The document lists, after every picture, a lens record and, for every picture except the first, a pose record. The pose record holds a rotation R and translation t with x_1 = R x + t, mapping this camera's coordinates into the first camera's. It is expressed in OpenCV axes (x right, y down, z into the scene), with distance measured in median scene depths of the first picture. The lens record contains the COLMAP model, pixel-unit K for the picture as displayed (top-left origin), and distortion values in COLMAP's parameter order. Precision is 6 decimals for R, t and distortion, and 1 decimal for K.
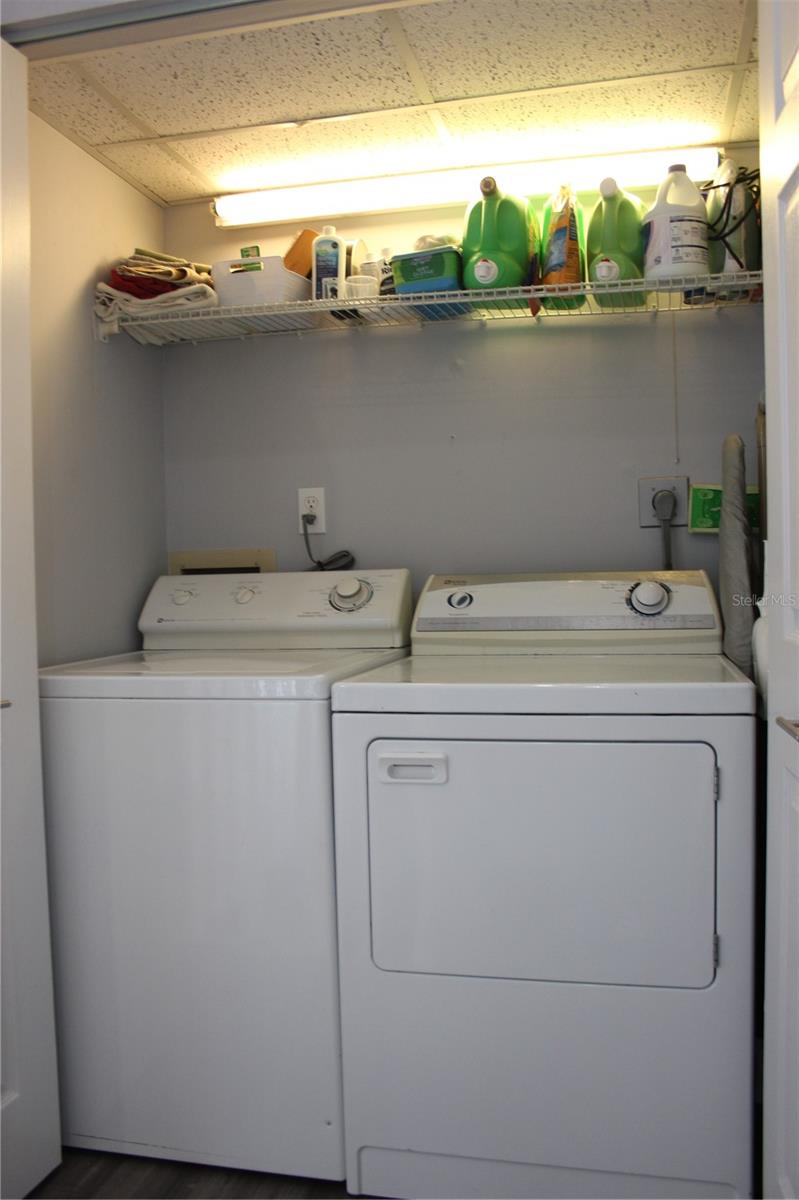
lens RADIAL K [[1003.0, 0, 399.5], [0, 1003.0, 600.0], [0, 0, 1]] dist [-0.141458, 0.104271]
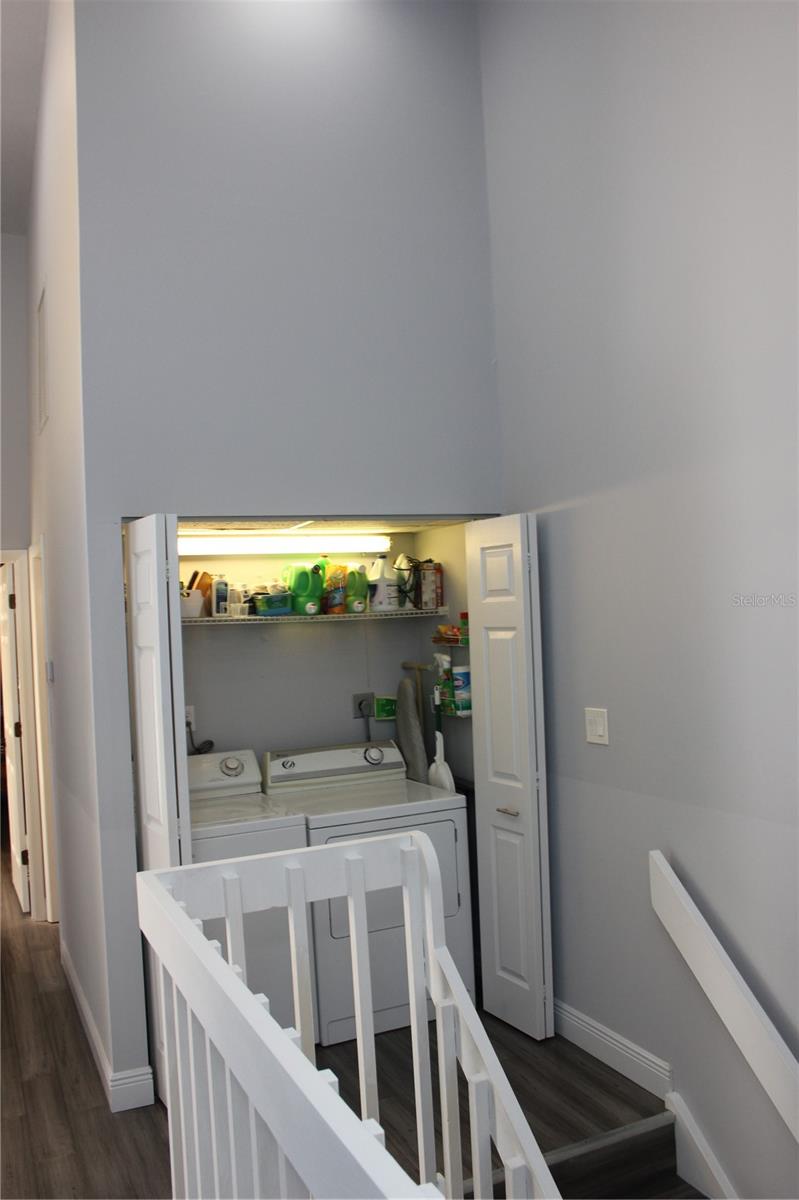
lens RADIAL K [[1003.0, 0, 399.5], [0, 1003.0, 600.0], [0, 0, 1]] dist [-0.141458, 0.104271]
pose [[0.785762, -0.008863, 0.618466, -1.014374], [0.049358, 0.997607, -0.048412, -0.225186], [-0.616557, 0.068567, 0.784319, -0.731598]]
